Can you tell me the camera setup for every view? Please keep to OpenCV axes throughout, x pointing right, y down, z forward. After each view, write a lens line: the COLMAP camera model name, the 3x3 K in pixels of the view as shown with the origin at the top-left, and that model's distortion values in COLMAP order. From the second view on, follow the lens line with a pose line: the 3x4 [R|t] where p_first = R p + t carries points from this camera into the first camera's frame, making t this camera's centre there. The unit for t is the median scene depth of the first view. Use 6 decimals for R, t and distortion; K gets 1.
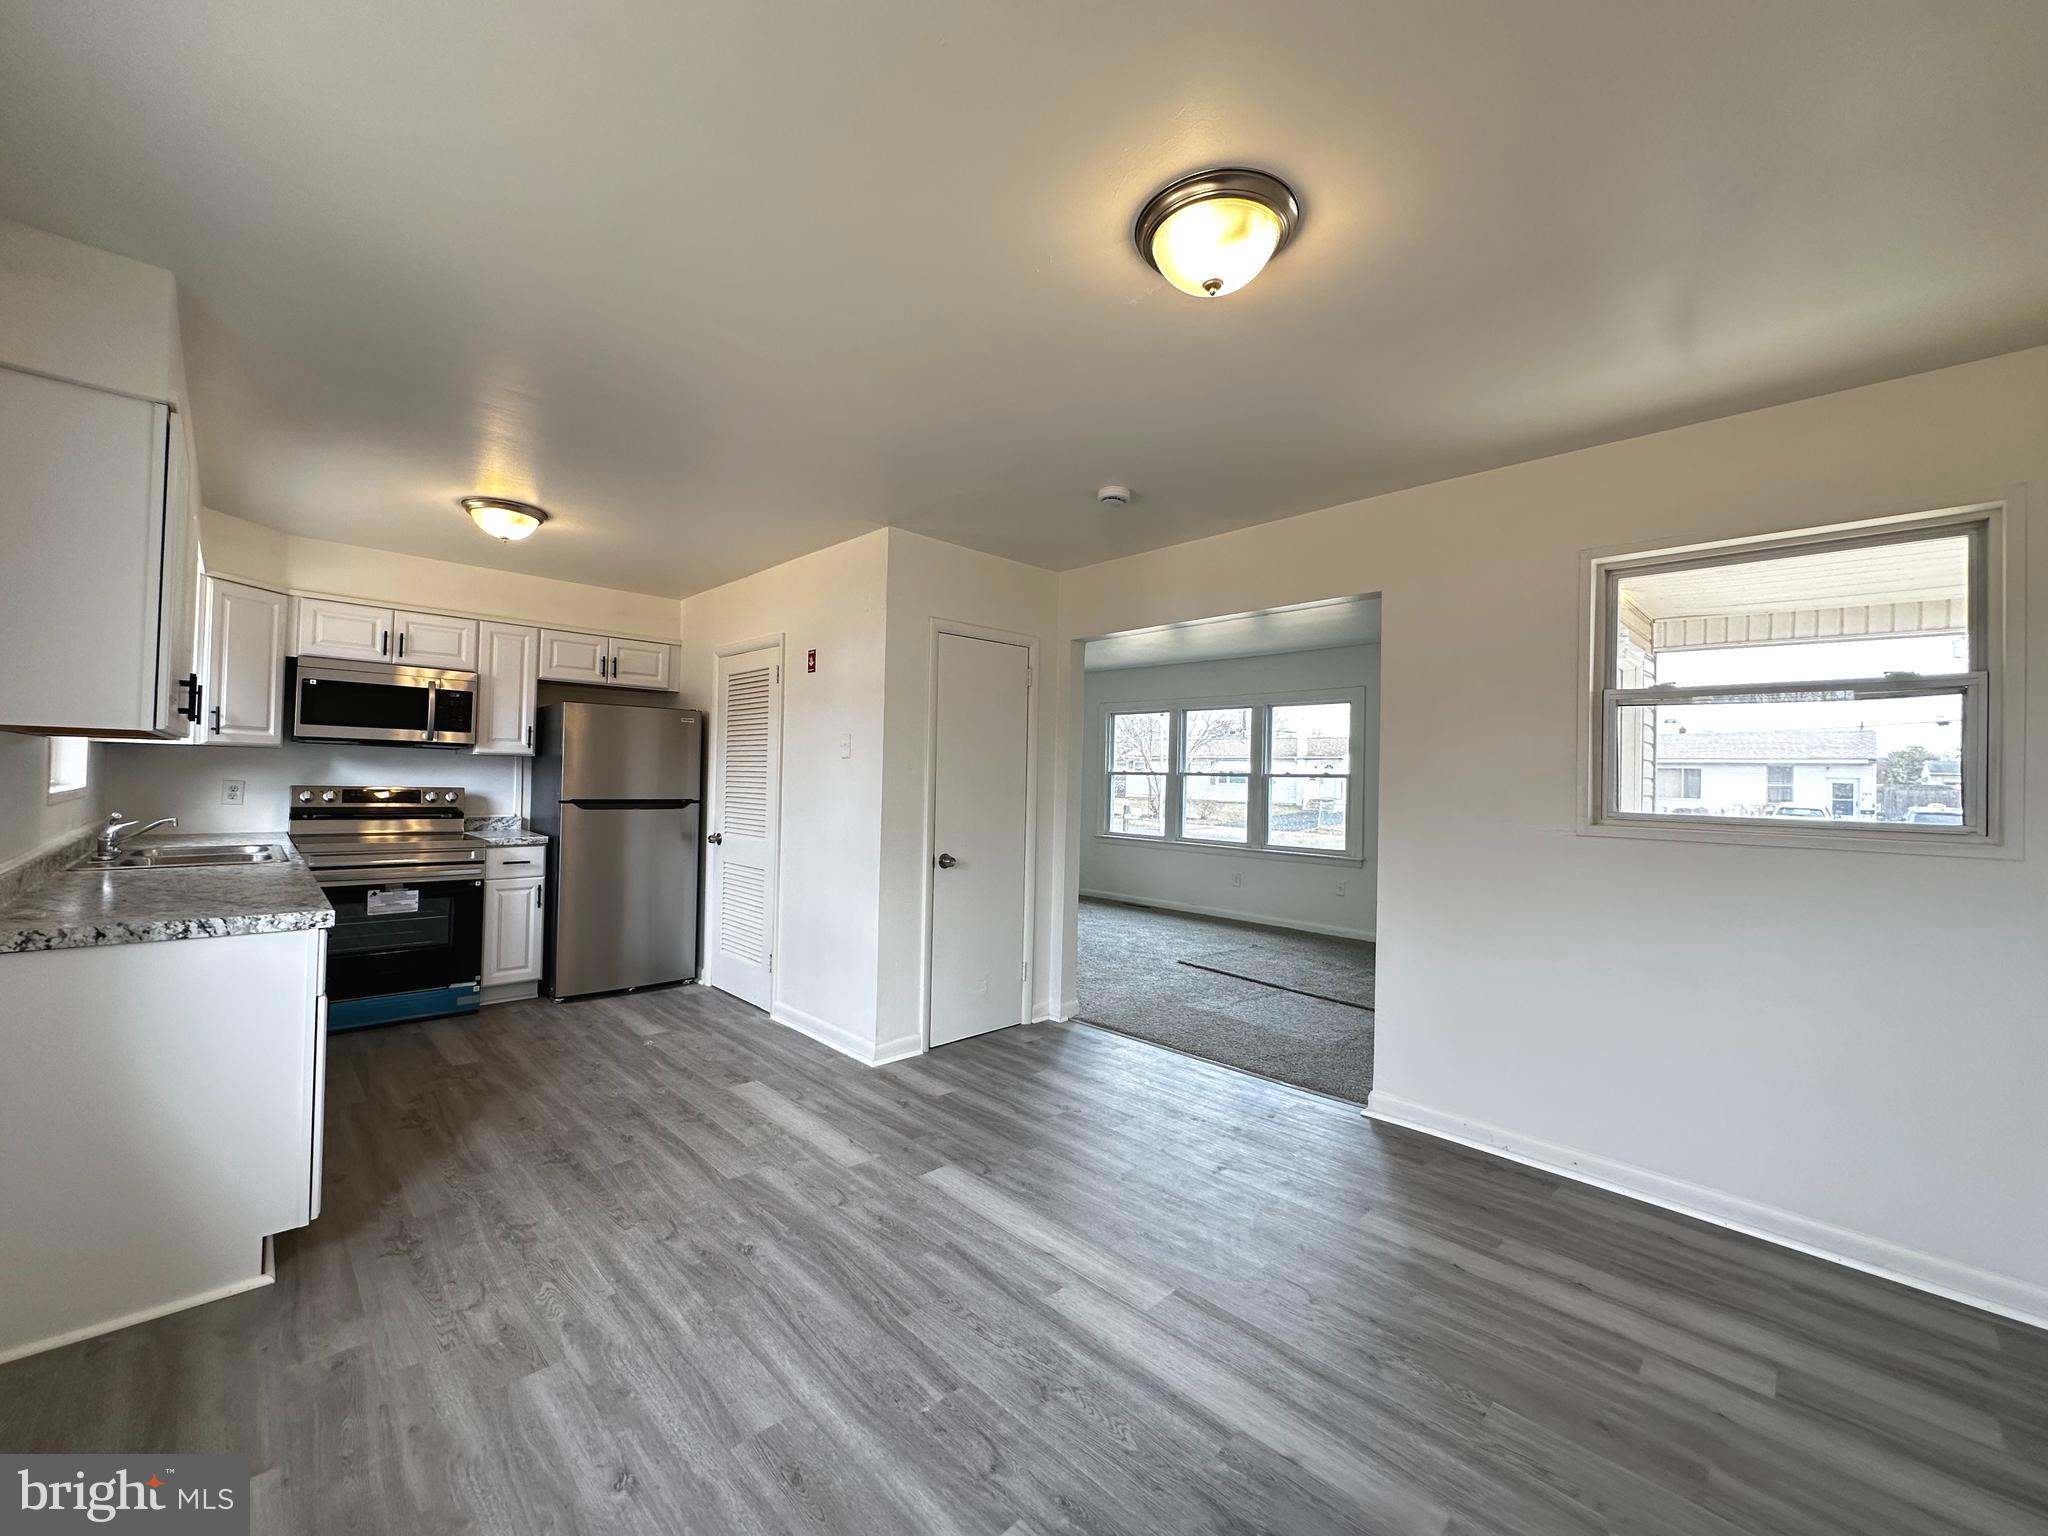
lens RADIAL K [[816.7, 0, 1023.6], [0, 816.7, 763.9], [0, 0, 1]] dist [-0.001863, 0.000739]
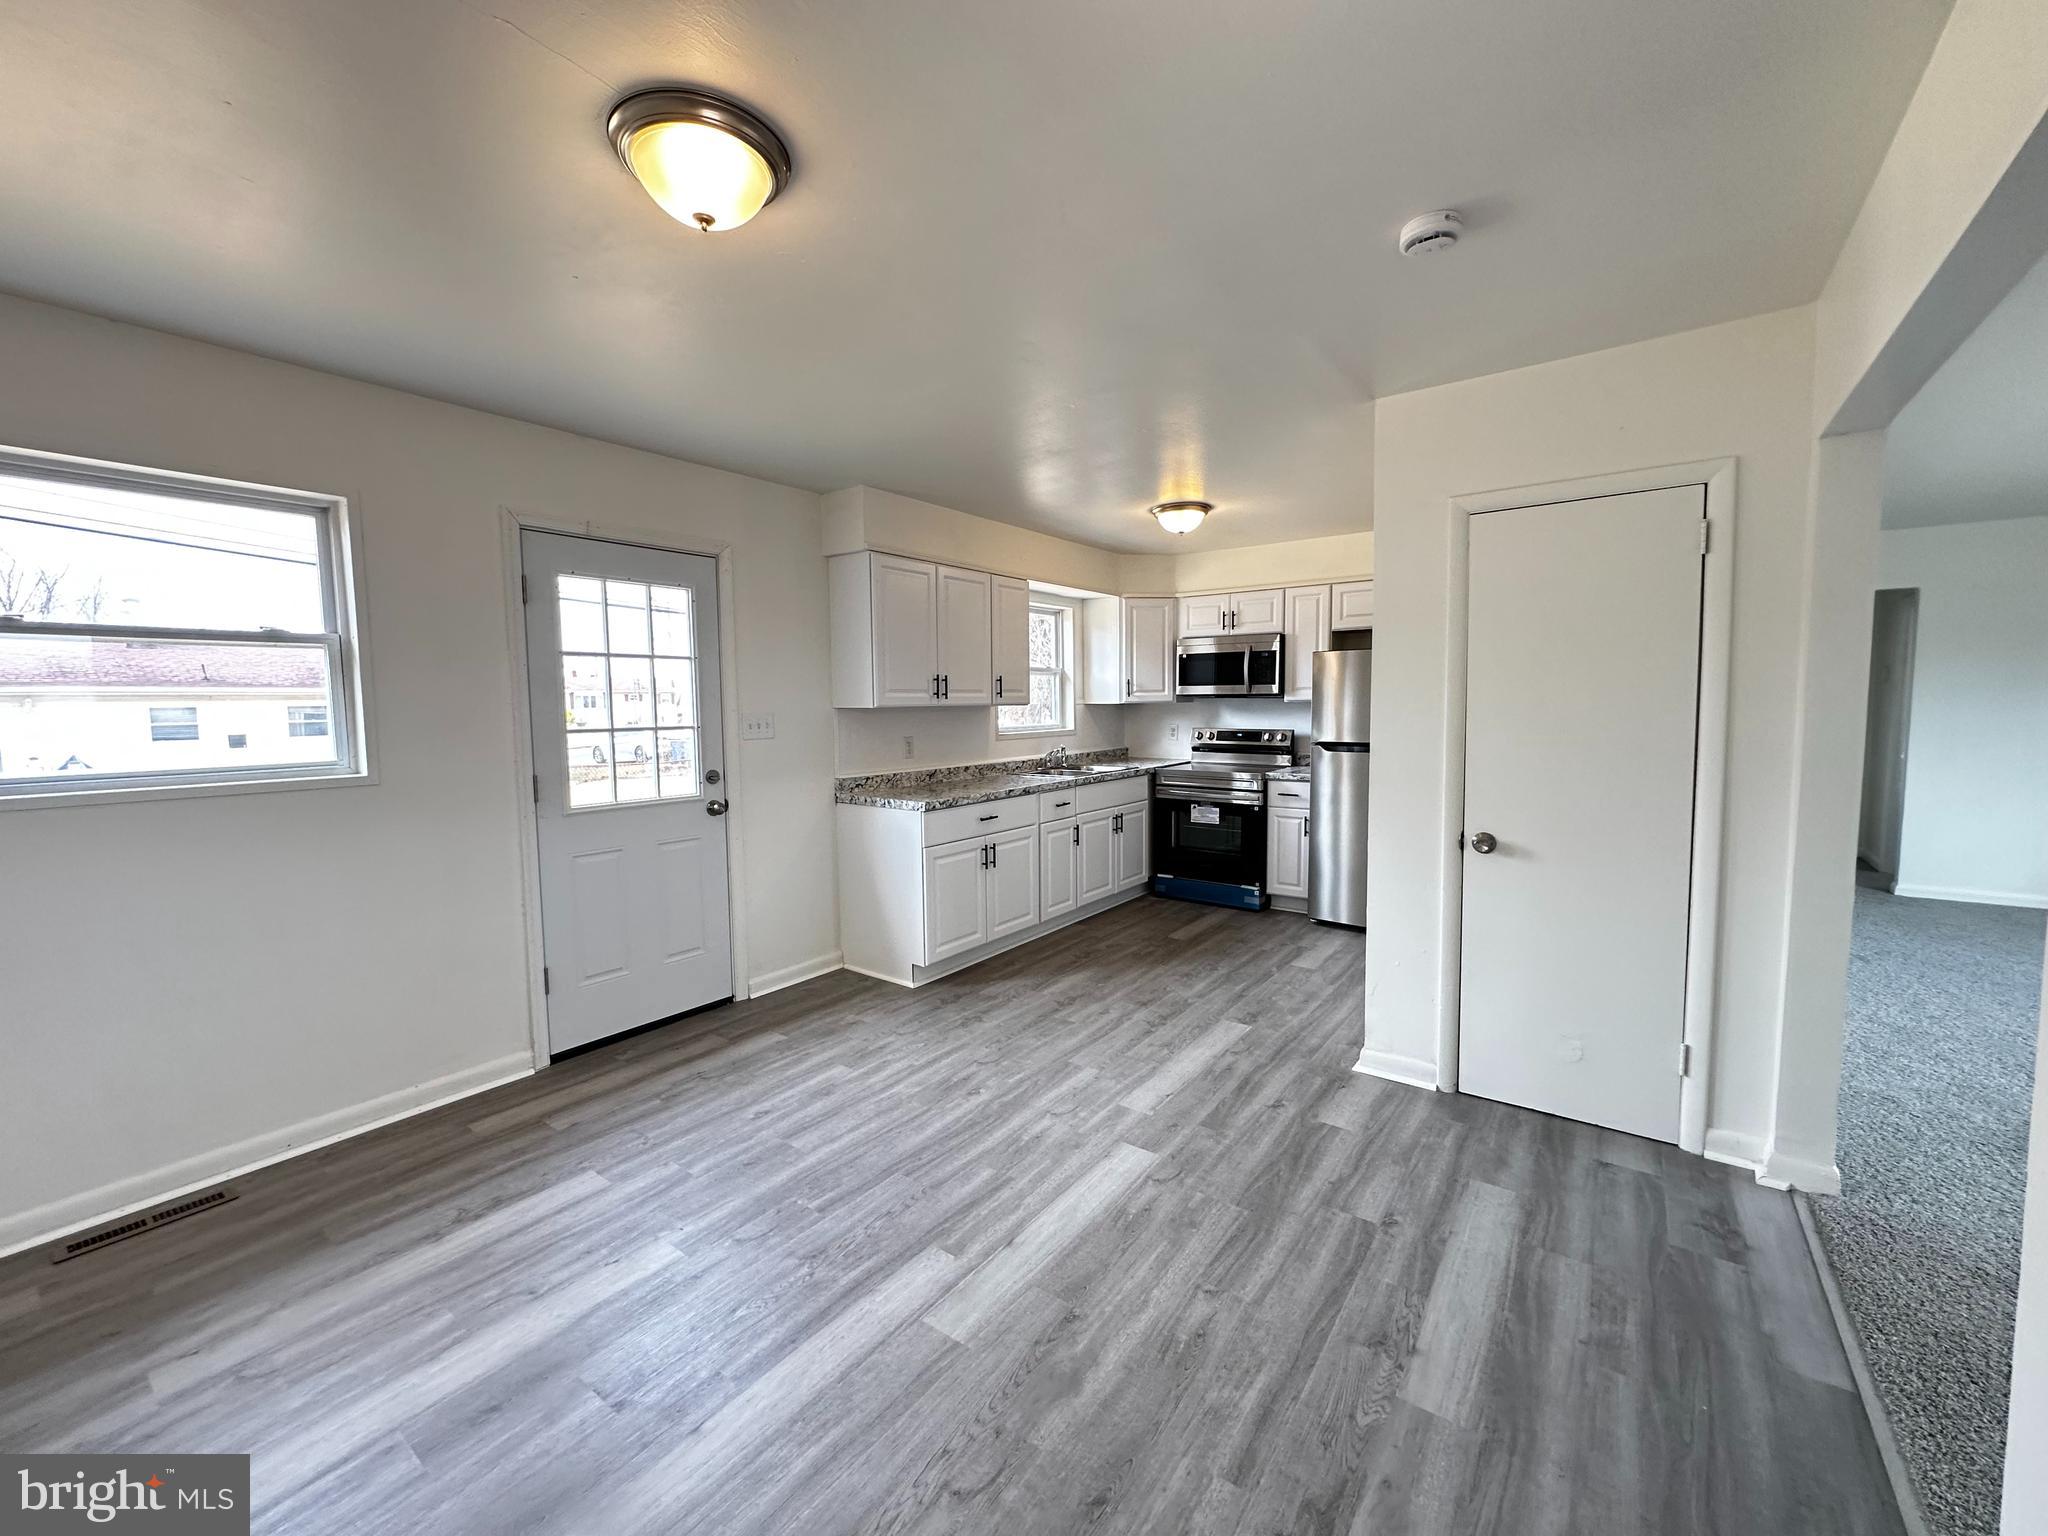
lens RADIAL K [[816.7, 0, 1023.4], [0, 816.7, 769.2], [0, 0, 1]] dist [-0.001863, 0.000739]
pose [[0.157448, 0.055900, -0.985944, 0.667331], [0.031586, 0.997601, 0.061605, 0.000626], [0.987022, -0.040842, 0.155304, 0.640169]]
